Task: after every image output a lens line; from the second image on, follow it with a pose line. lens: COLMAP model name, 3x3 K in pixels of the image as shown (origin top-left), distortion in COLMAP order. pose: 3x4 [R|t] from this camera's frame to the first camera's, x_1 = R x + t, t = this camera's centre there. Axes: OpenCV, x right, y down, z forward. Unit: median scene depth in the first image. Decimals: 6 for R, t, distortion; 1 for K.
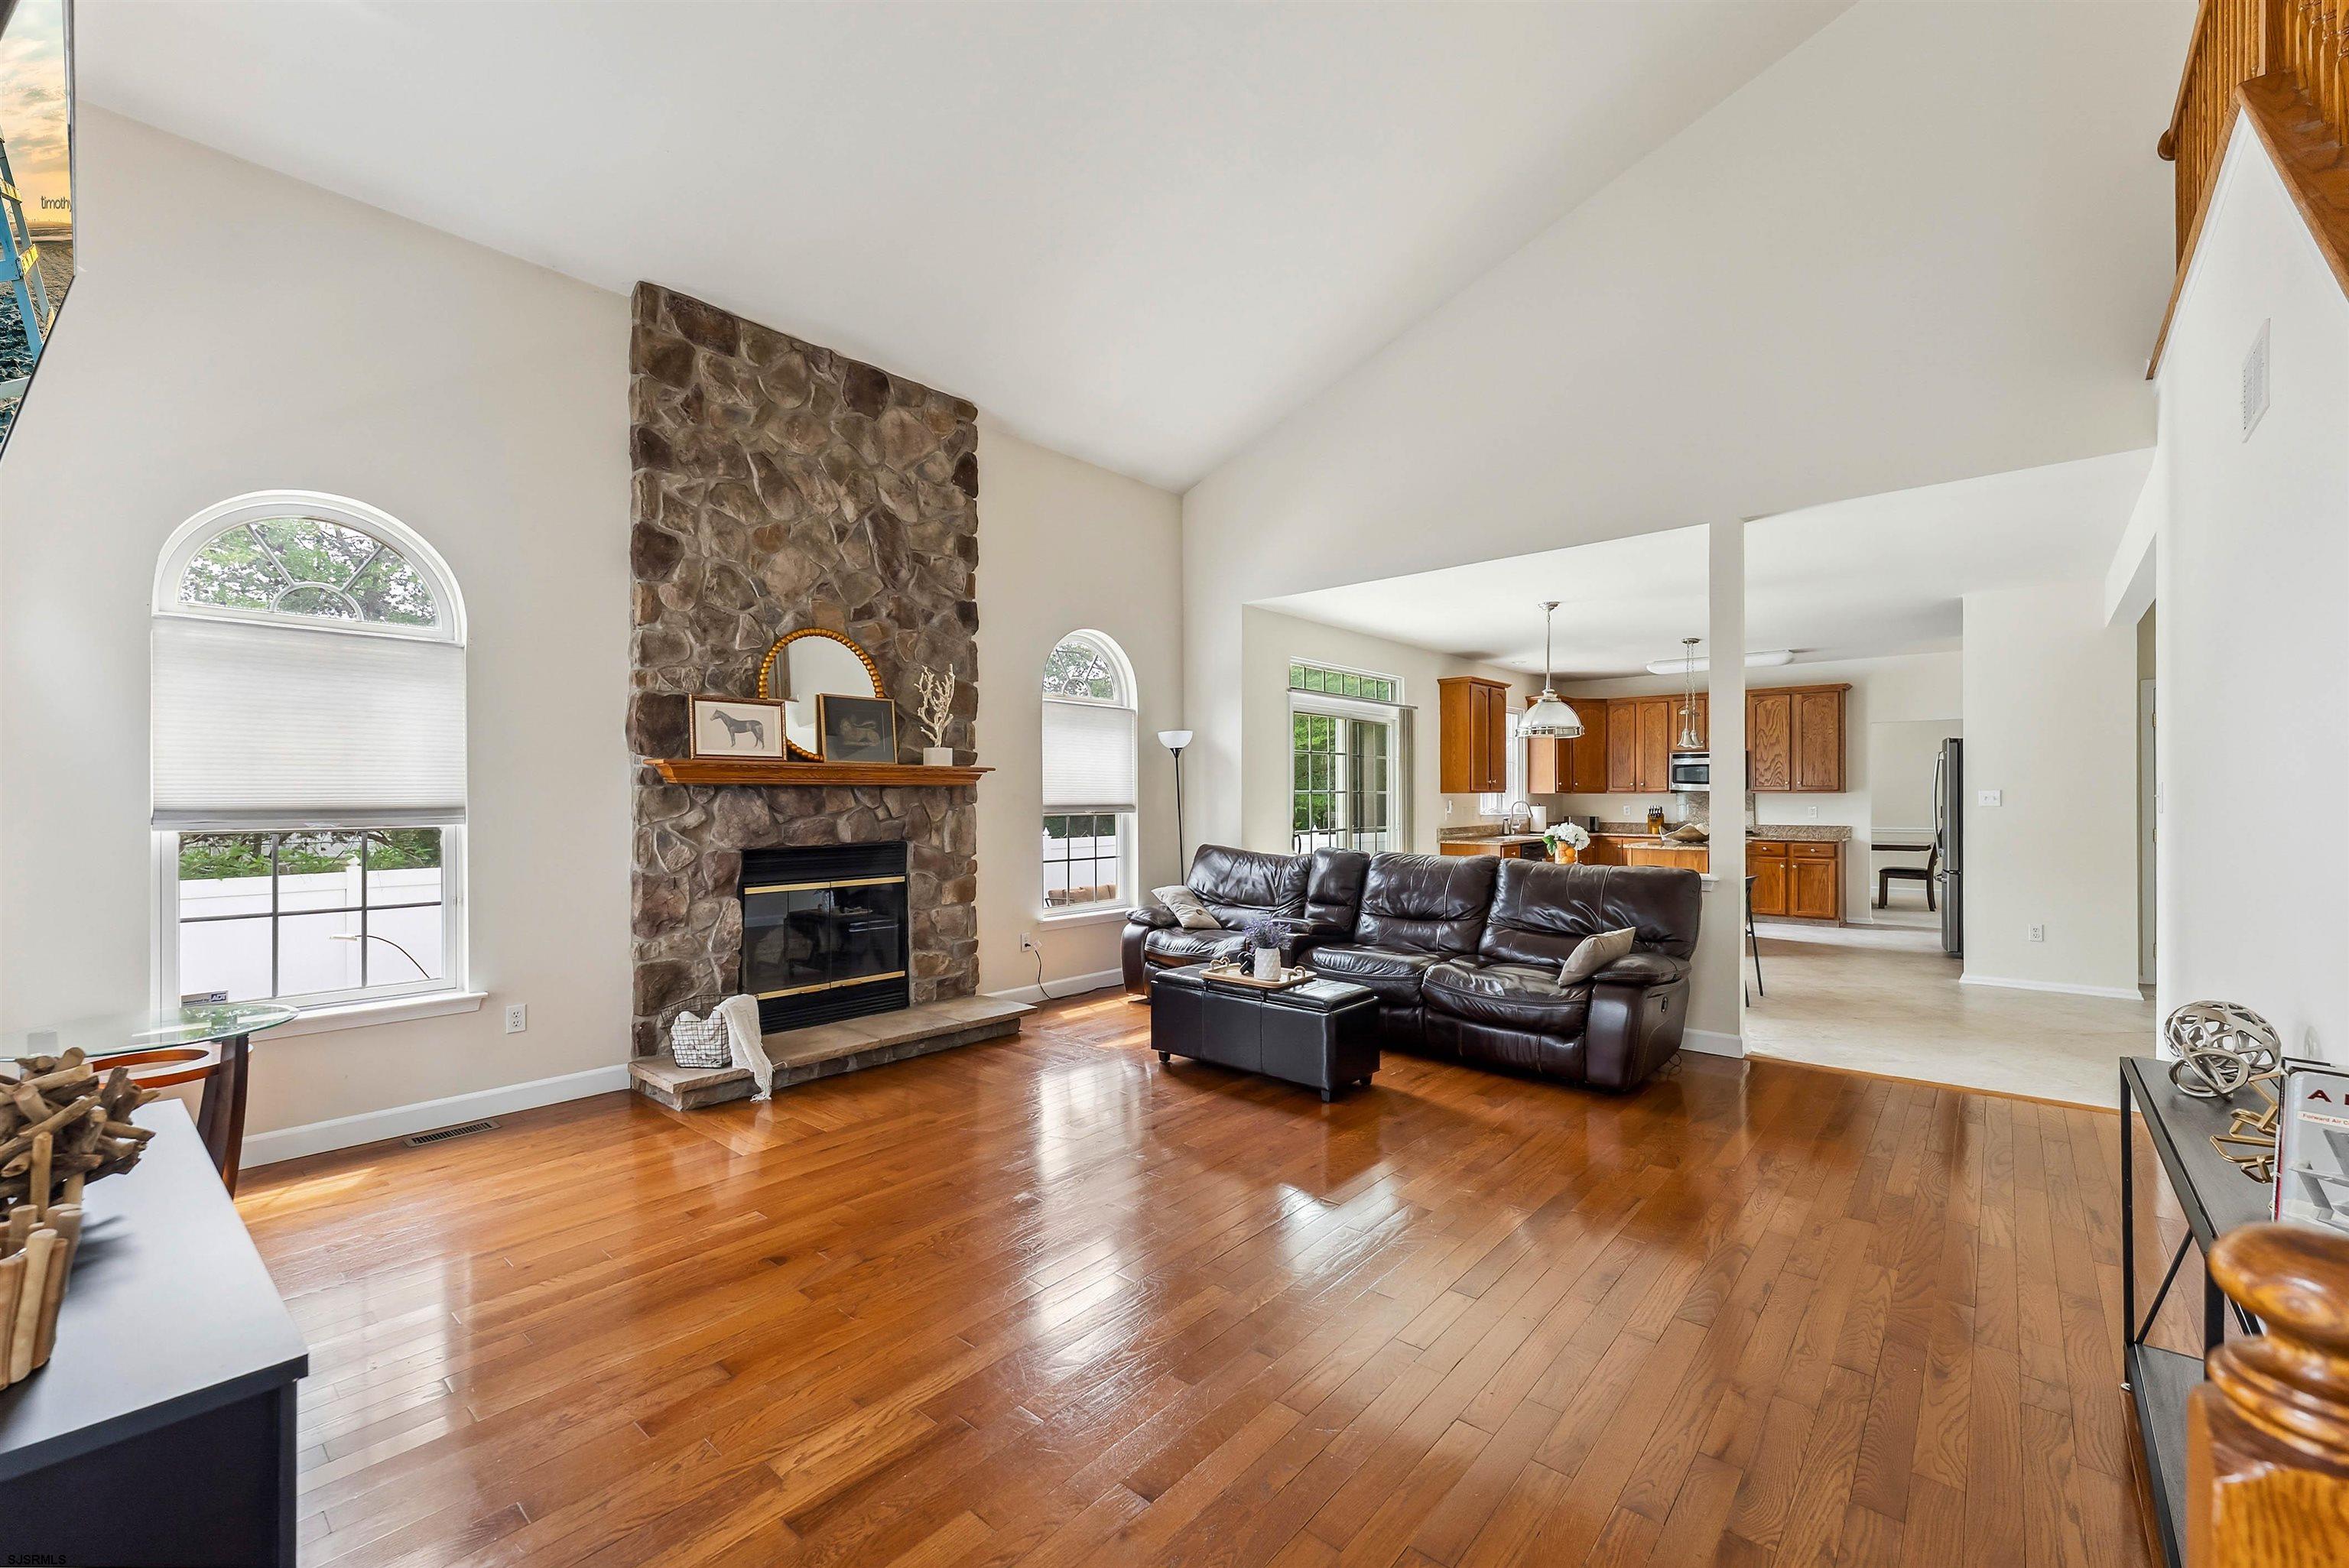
lens RADIAL K [[961.6, 0, 1177.2], [0, 961.6, 793.9], [0, 0, 1]] dist [0.001177, -0.000089]
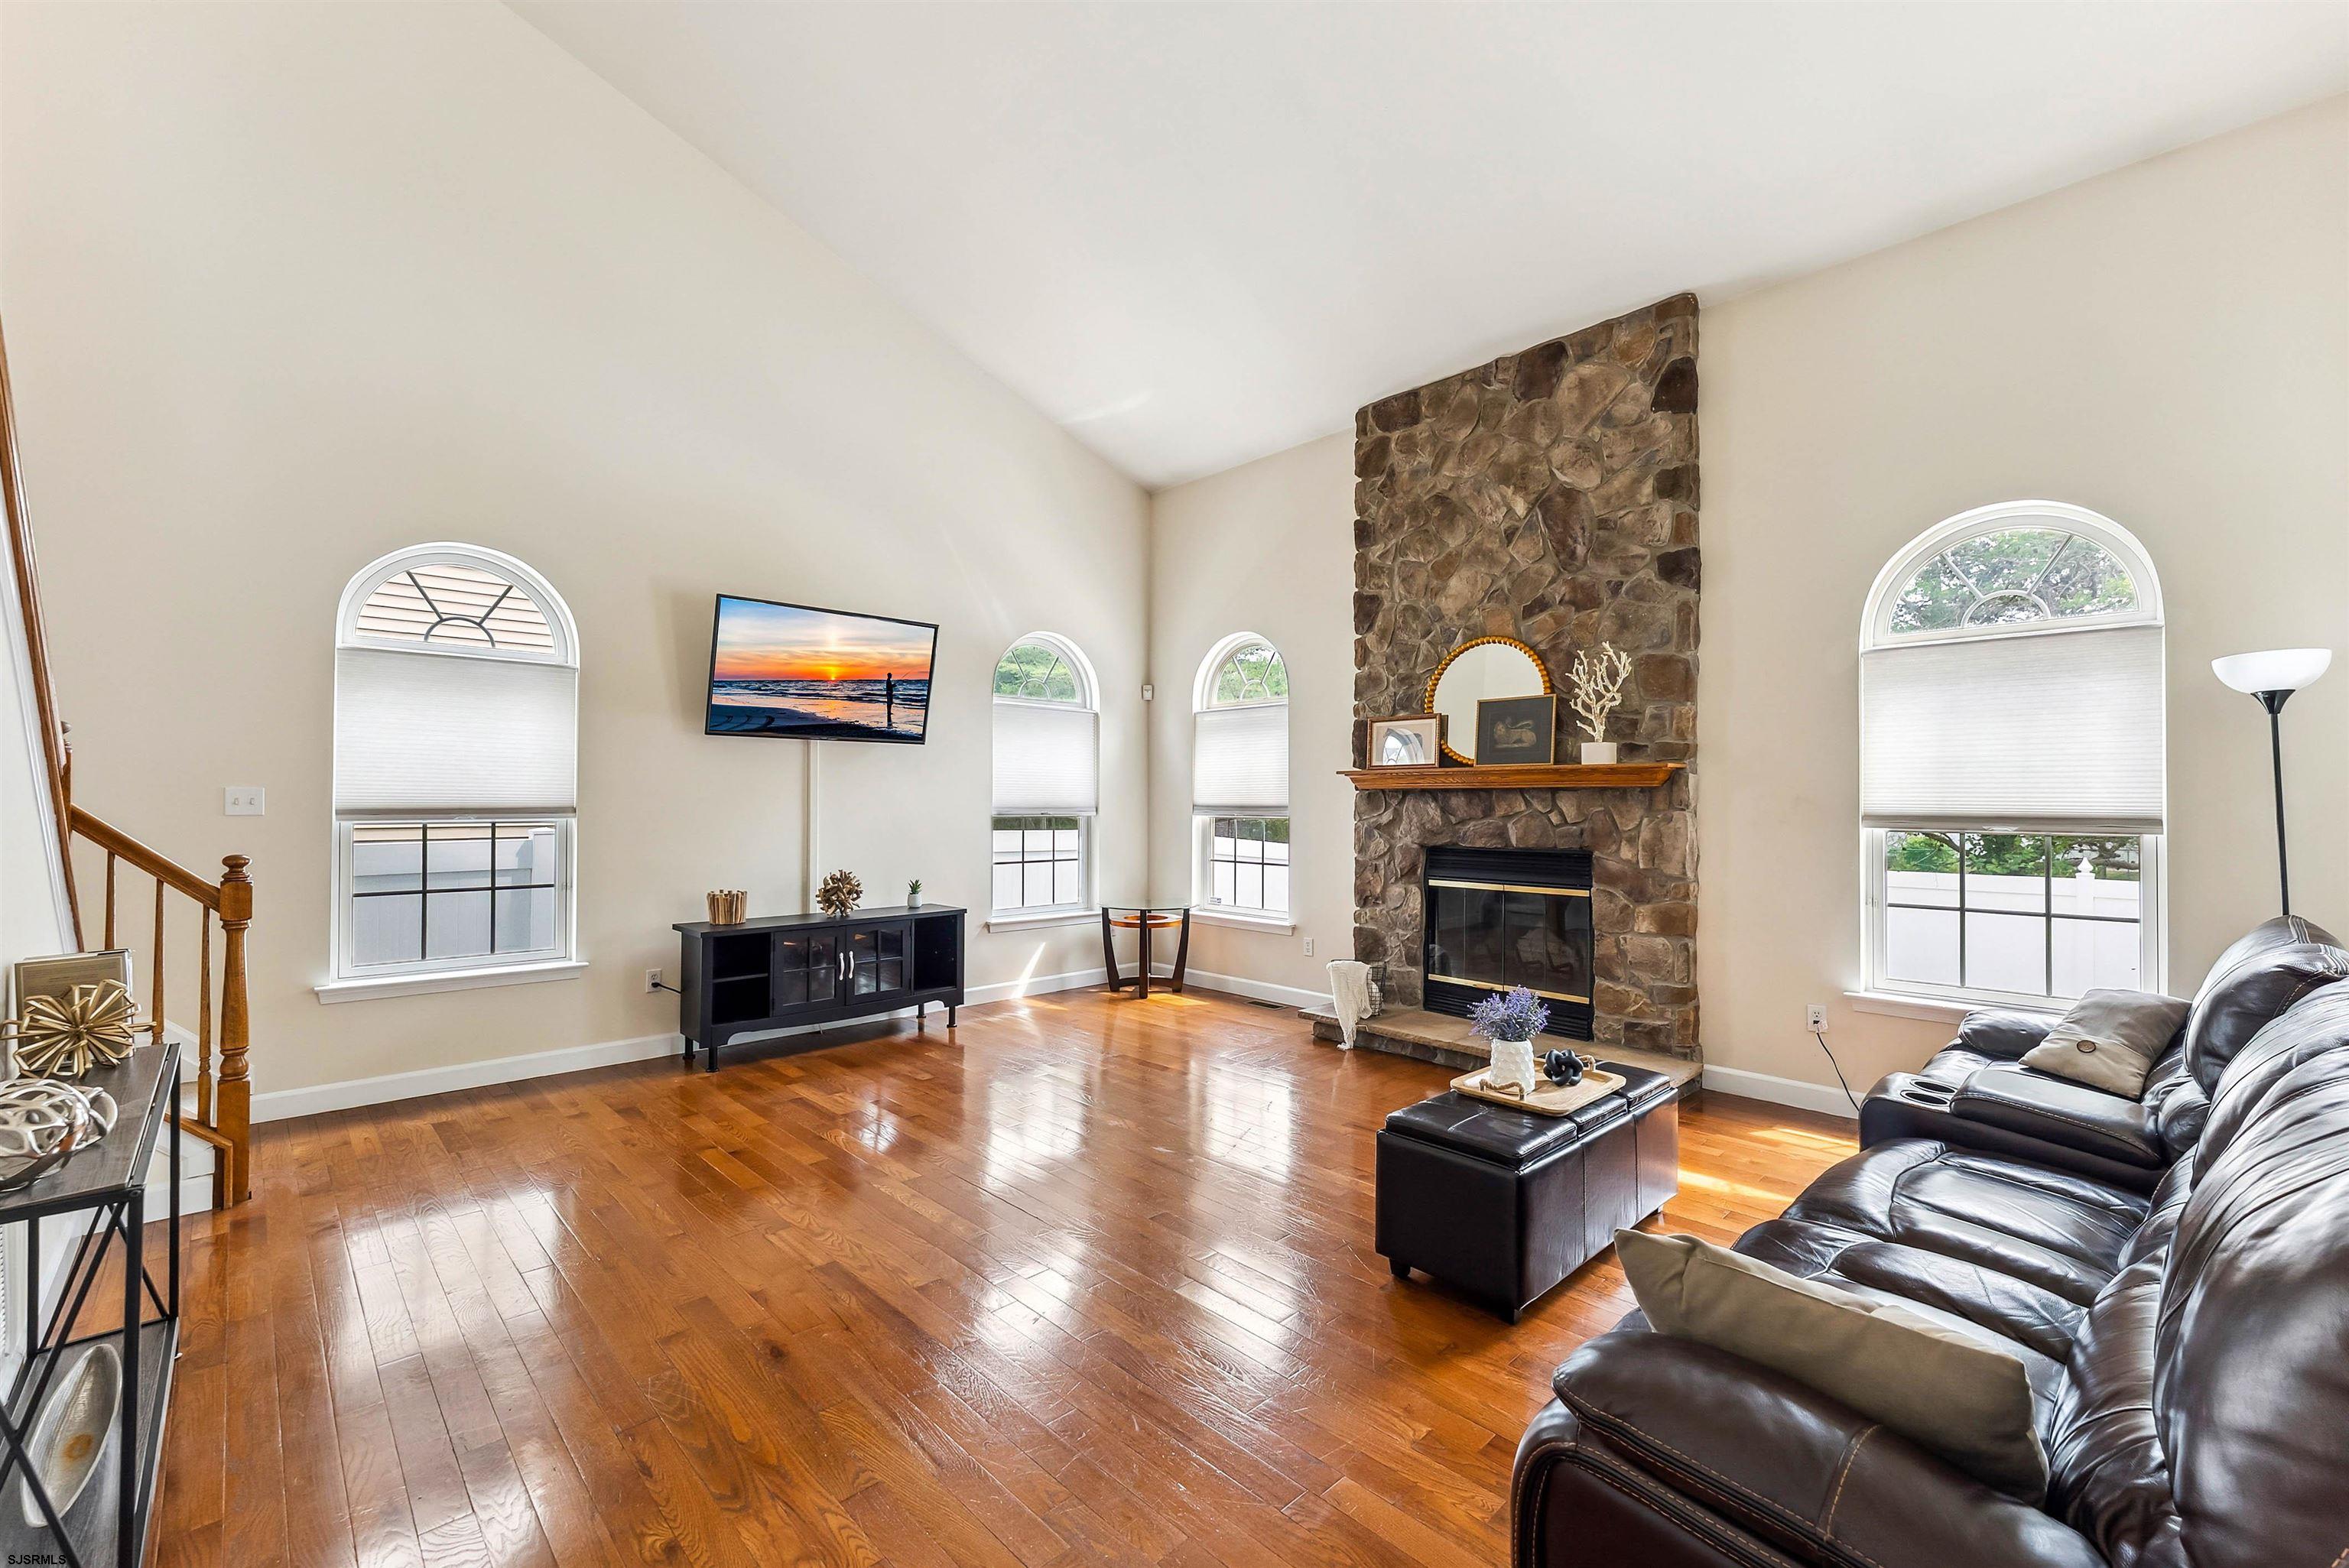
lens RADIAL K [[961.6, 0, 1177.2], [0, 961.6, 793.9], [0, 0, 1]] dist [0.001177, -0.000089]
pose [[-0.091029, -0.004302, -0.995839, 0.626197], [0.001391, 0.999989, -0.004447, 0.000382], [0.995847, -0.001790, -0.091022, 0.700355]]
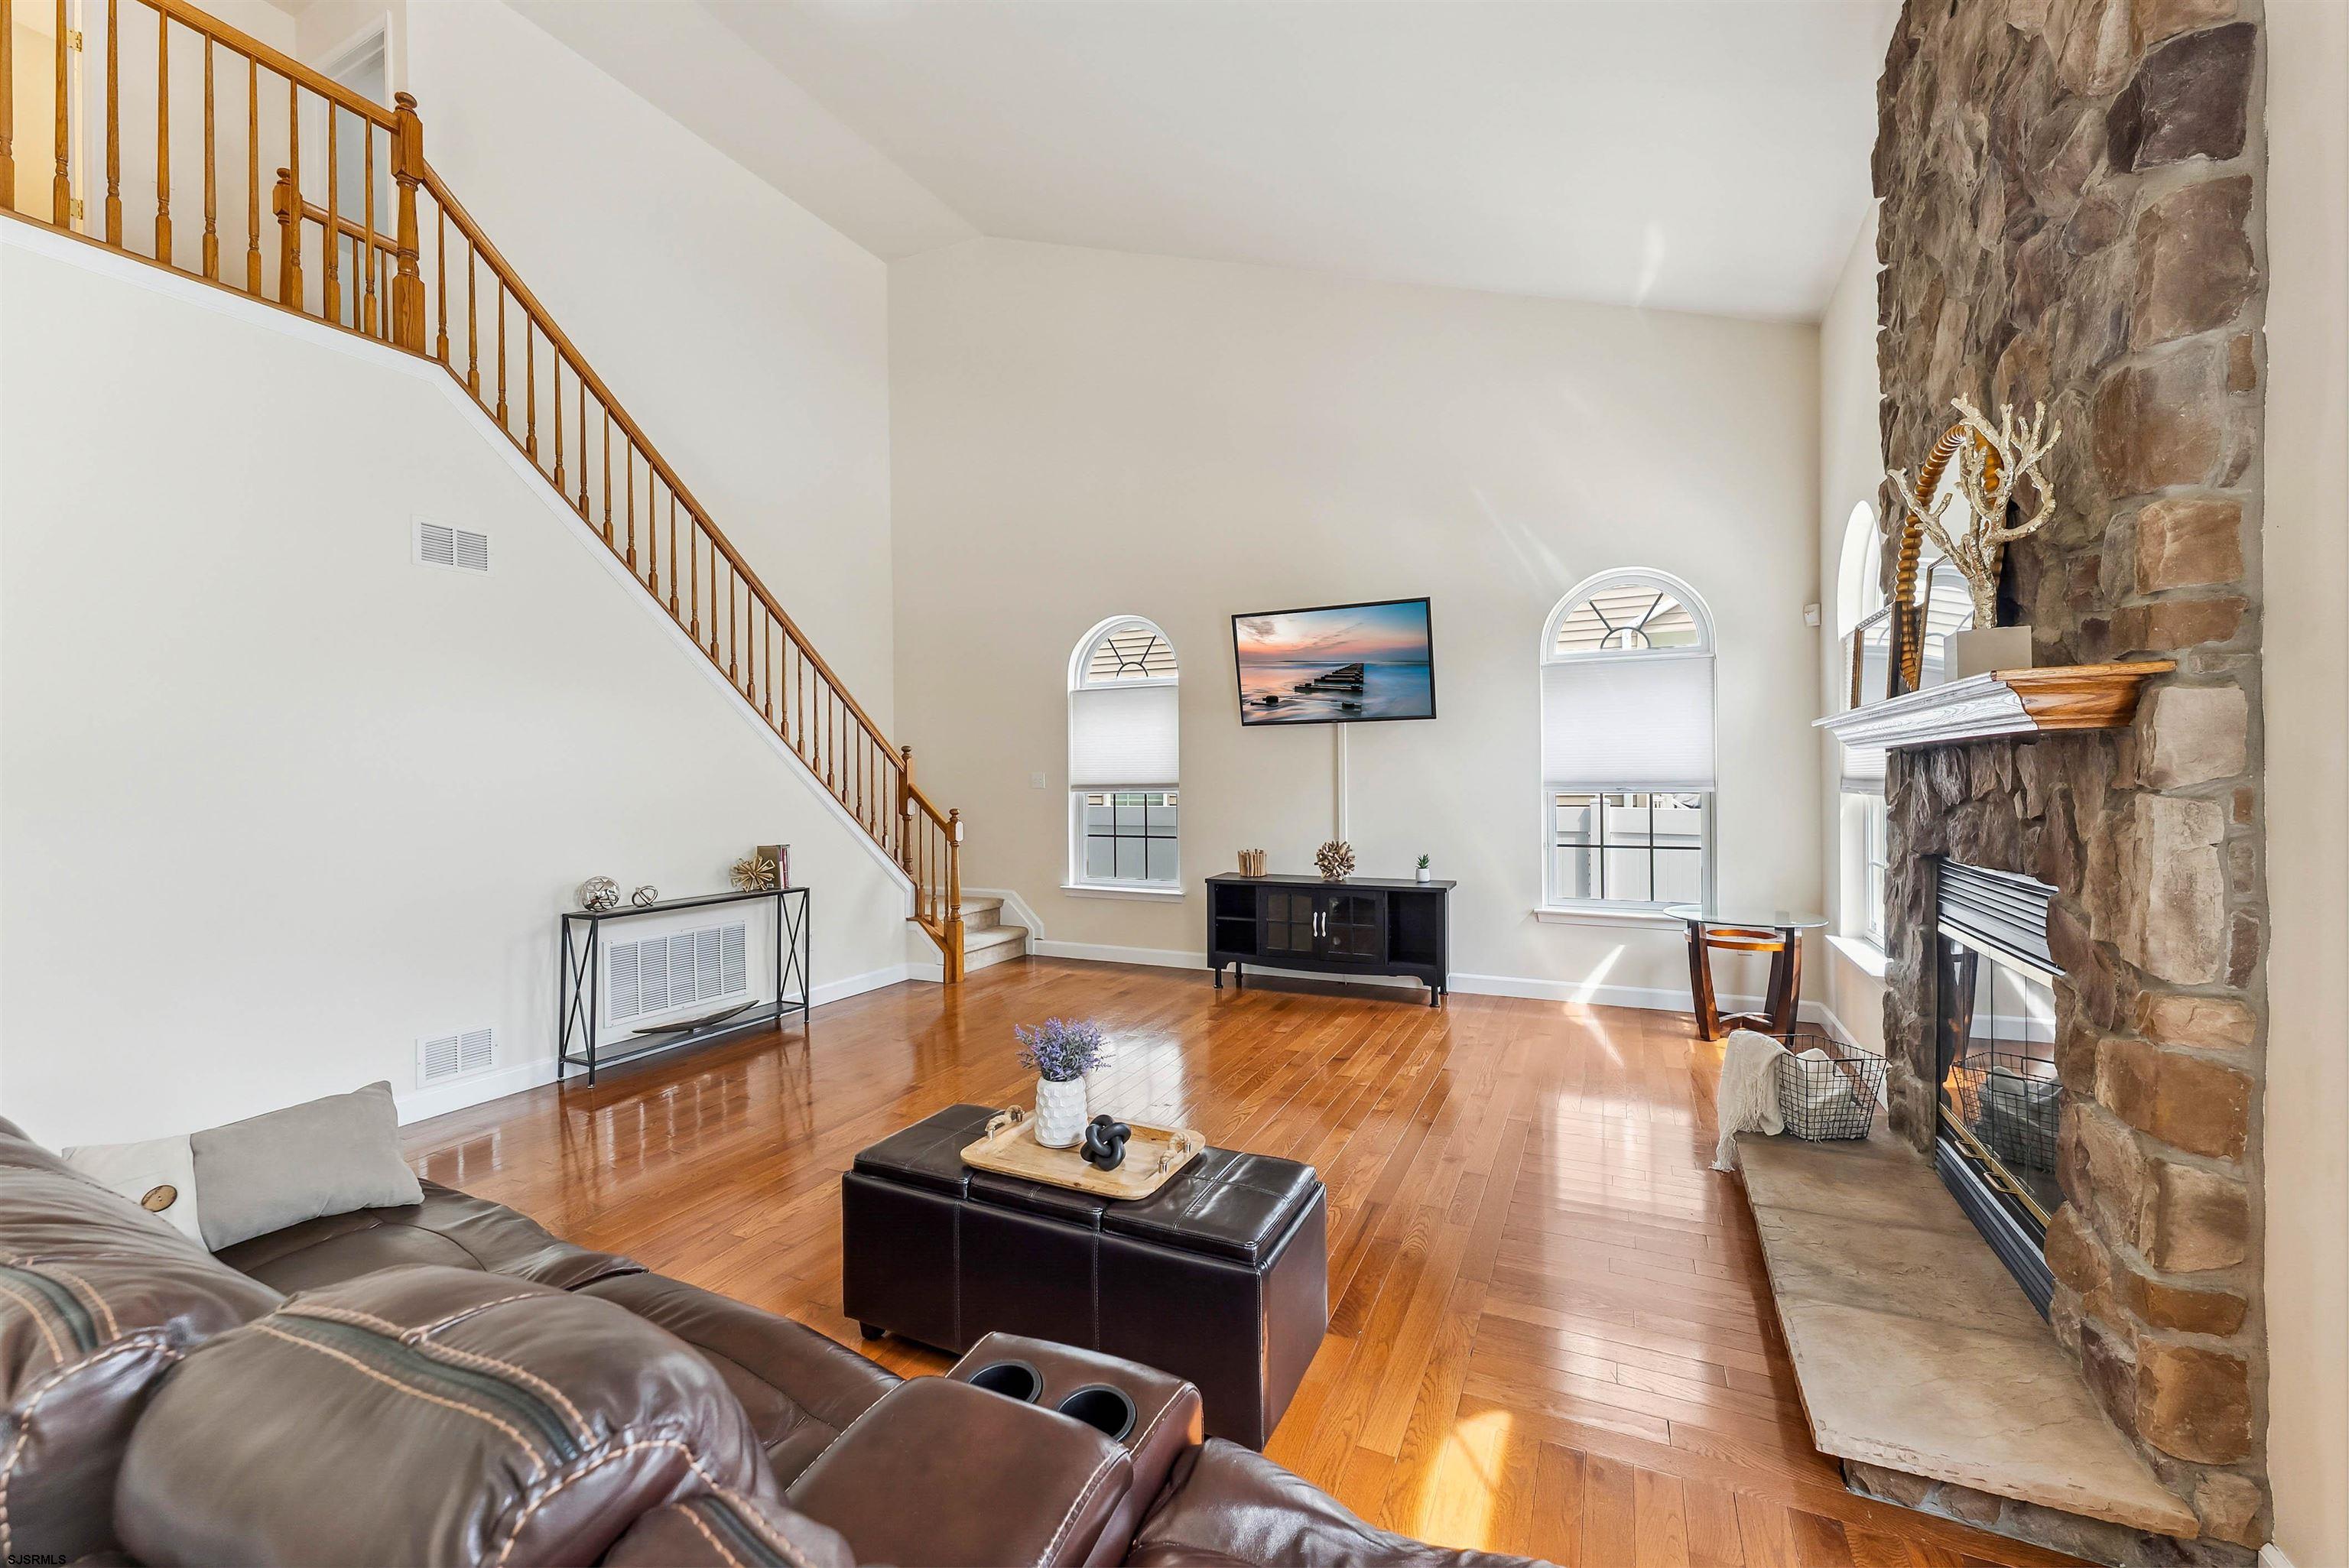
lens RADIAL K [[950.6, 0, 1180.4], [0, 950.6, 780.6], [0, 0, 1]] dist [0.000719, -0.000031]
pose [[-0.963527, 0.013489, -0.267271, 0.139391], [0.013813, 0.999904, 0.000668, 0.003624], [0.267254, -0.003048, -0.963621, 1.254052]]
